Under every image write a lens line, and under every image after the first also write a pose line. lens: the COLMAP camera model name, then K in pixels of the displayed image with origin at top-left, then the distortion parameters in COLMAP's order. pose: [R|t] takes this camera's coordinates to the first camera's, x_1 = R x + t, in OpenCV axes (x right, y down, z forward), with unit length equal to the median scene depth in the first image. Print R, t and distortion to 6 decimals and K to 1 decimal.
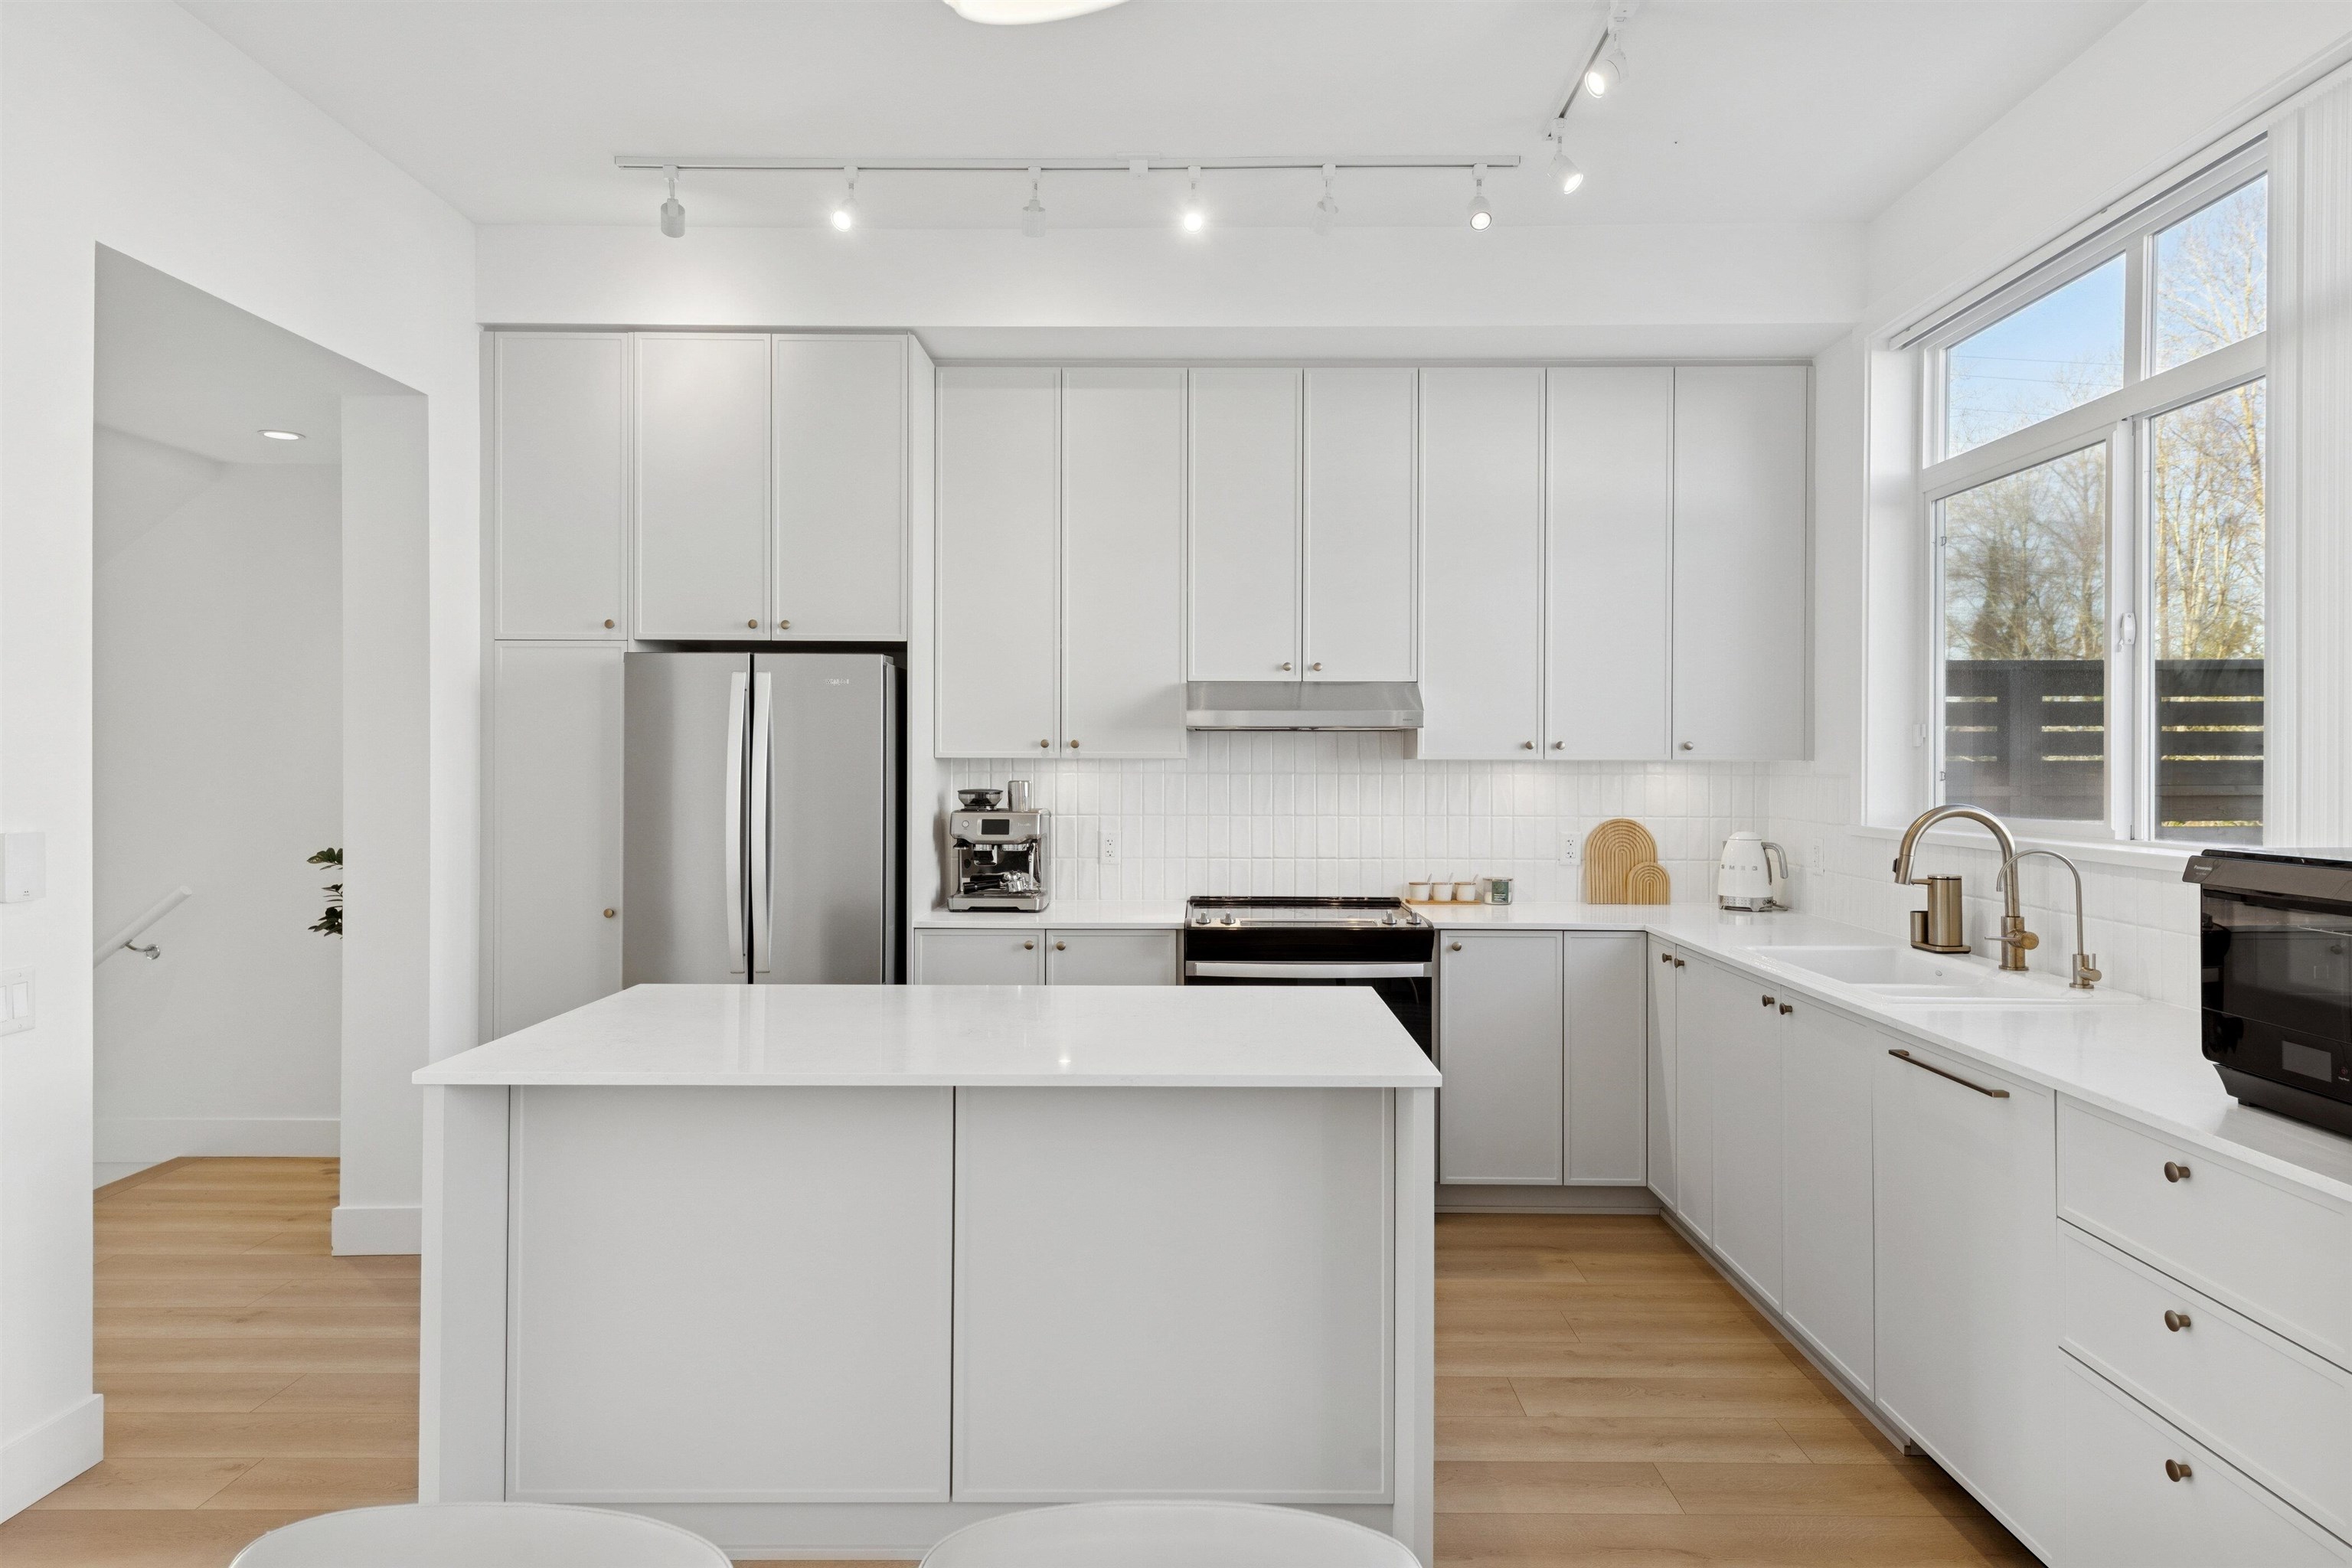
lens RADIAL K [[1367.4, 0, 1212.1], [0, 1367.4, 767.4], [0, 0, 1]] dist [0.010879, -0.010777]
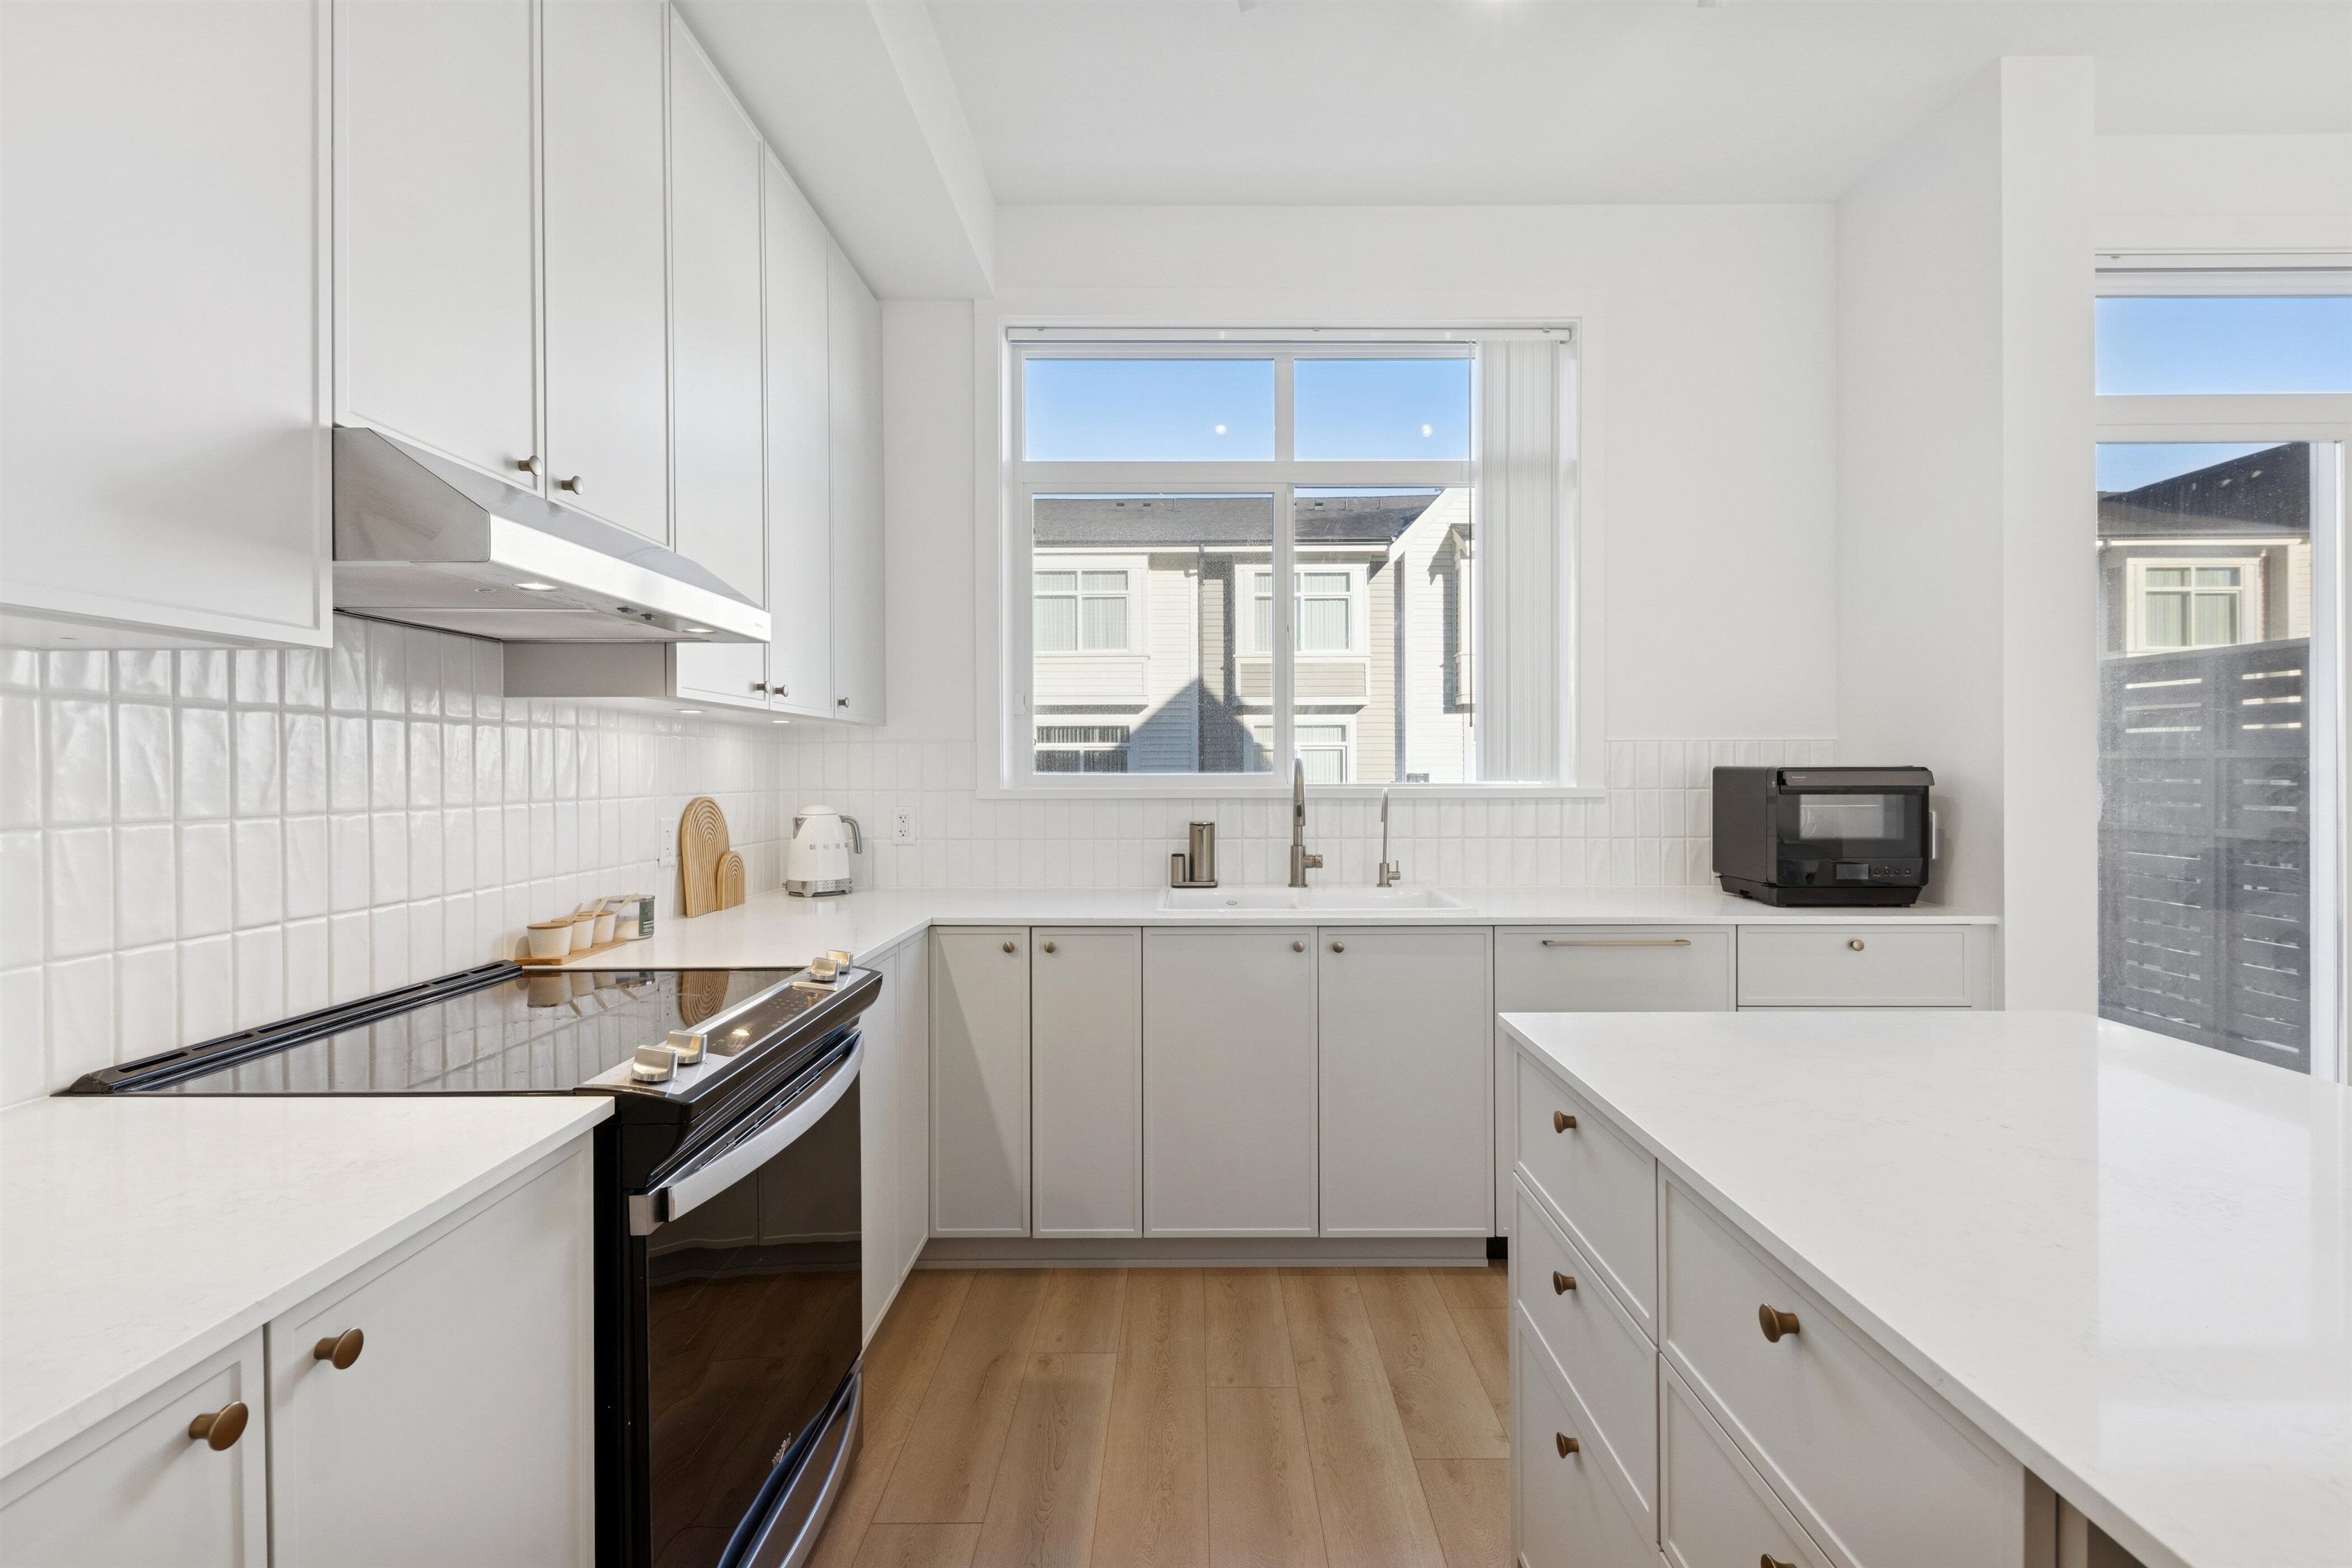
lens RADIAL K [[1045.2, 0, 1163.7], [0, 1045.2, 777.4], [0, 0, 1]] dist [0.005881, -0.003684]
pose [[-0.000868, -0.009251, 0.999957, -0.301438], [0.002293, 0.999955, 0.009253, 0.027024], [-0.999997, 0.002301, -0.000847, 0.861673]]
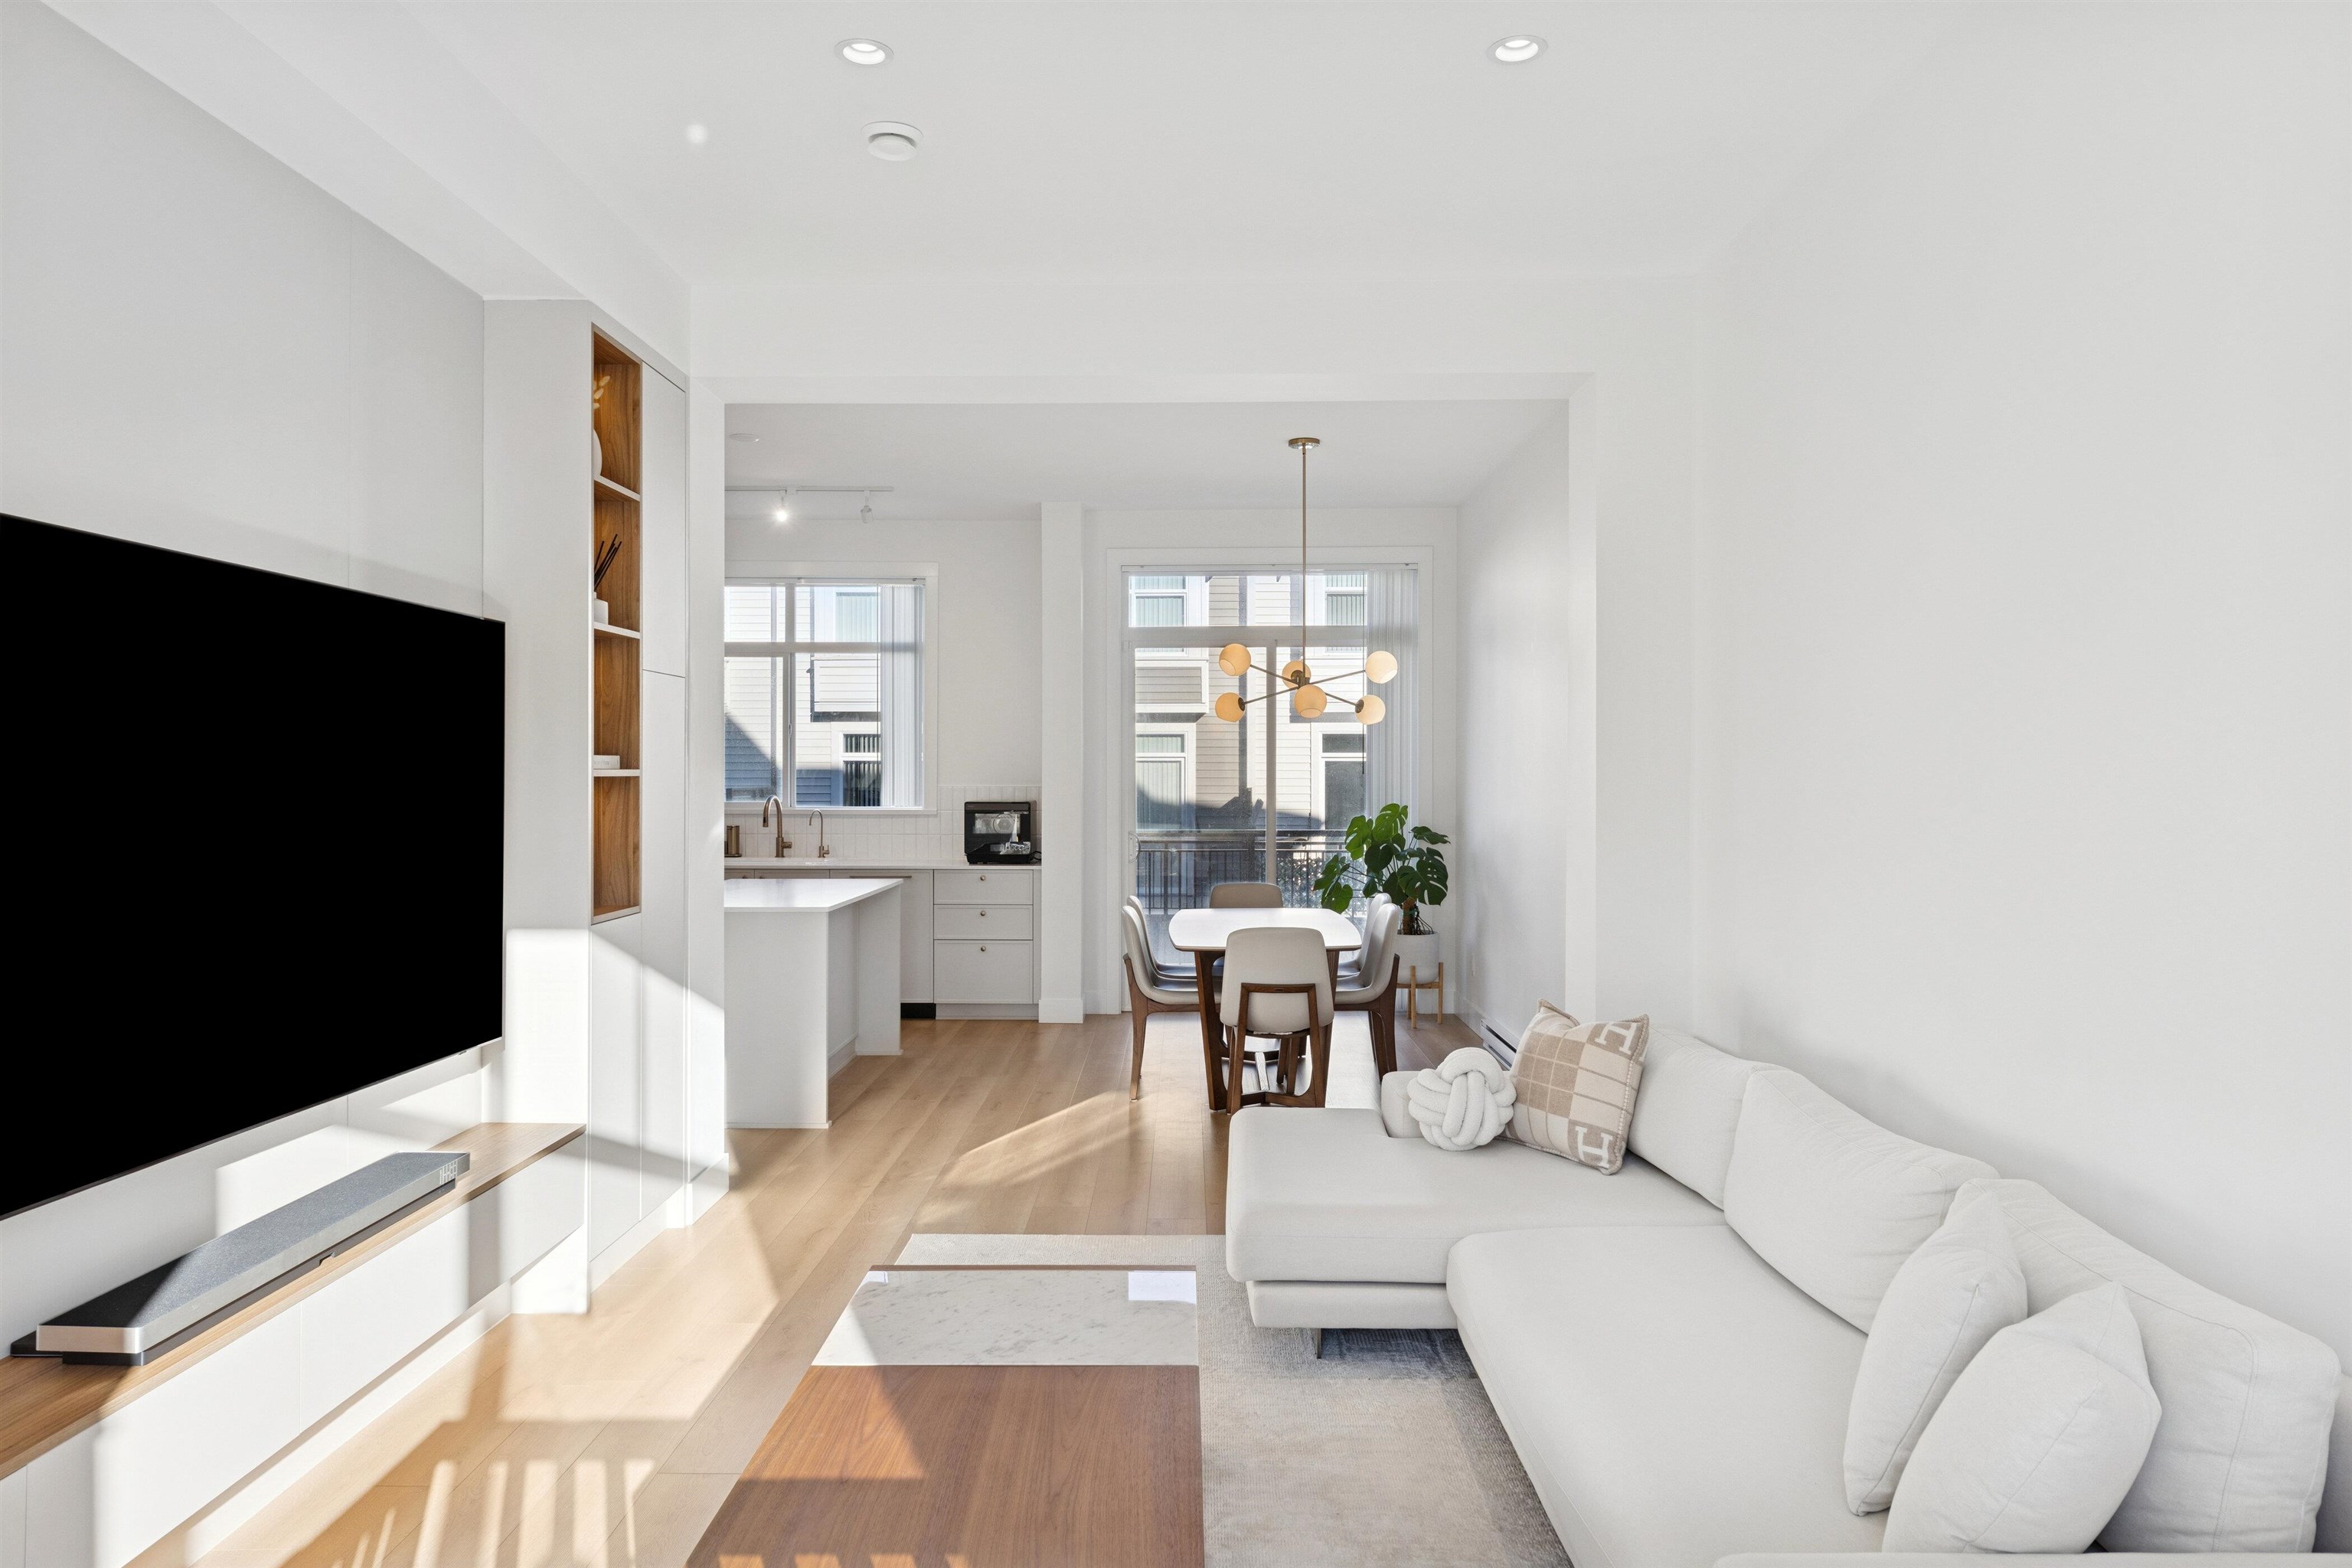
lens RADIAL K [[1558.2, 0, 1157.2], [0, 1558.2, 805.2], [0, 0, 1]] dist [0.003629, 0.000086]
pose [[0.003499, -0.024318, 0.999698, -1.830836], [-0.002968, 0.999700, 0.024328, -0.020758], [-0.999989, -0.003052, 0.003425, 0.204630]]
